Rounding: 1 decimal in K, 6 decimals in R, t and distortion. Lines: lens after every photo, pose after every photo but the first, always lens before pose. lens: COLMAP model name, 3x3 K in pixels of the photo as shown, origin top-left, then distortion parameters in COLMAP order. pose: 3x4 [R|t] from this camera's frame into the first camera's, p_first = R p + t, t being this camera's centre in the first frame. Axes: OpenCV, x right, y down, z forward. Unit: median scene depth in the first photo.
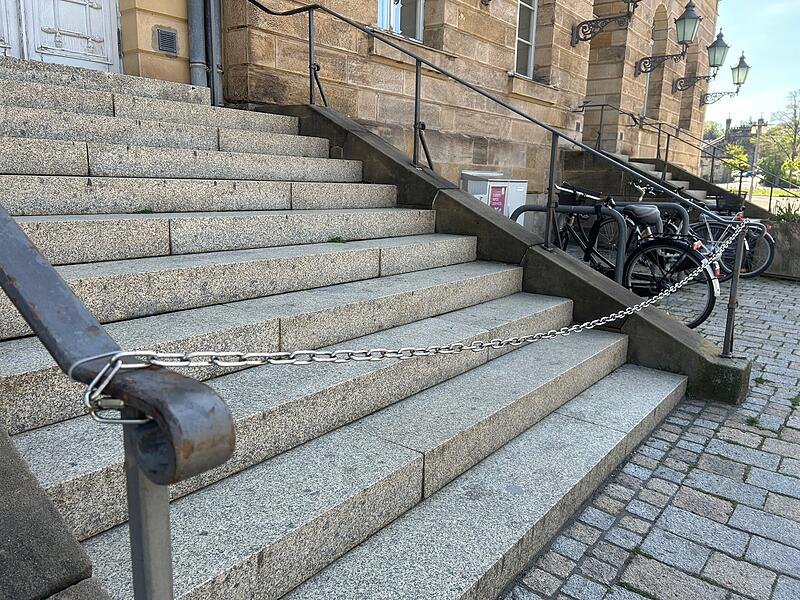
lens RADIAL K [[609.2, 0, 366.2], [0, 609.2, 299.3], [0, 0, 1]] dist [0.038921, -0.039674]
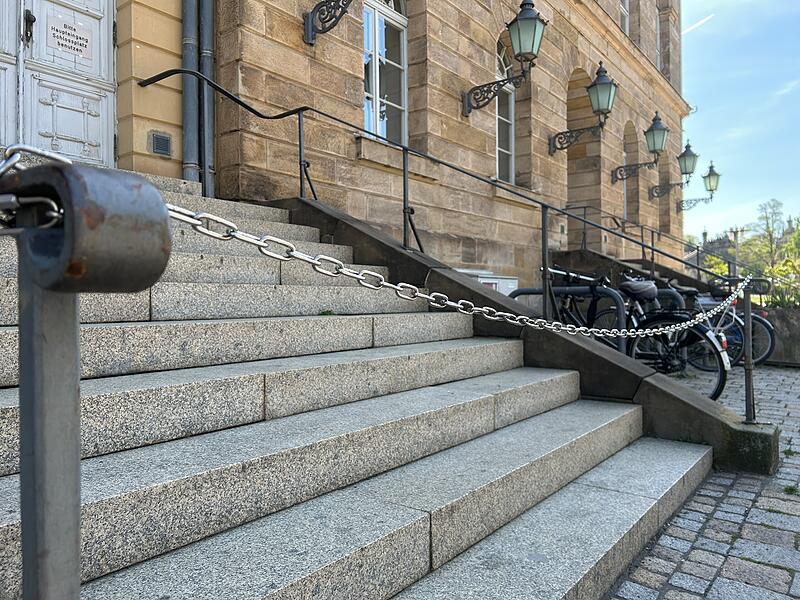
lens RADIAL K [[609.2, 0, 366.2], [0, 609.2, 299.3], [0, 0, 1]] dist [0.038921, -0.039674]
pose [[0.999625, -0.023480, 0.014075, -0.000360], [0.025858, 0.978655, -0.203876, 0.081471], [-0.008988, 0.204164, 0.978896, 0.059402]]
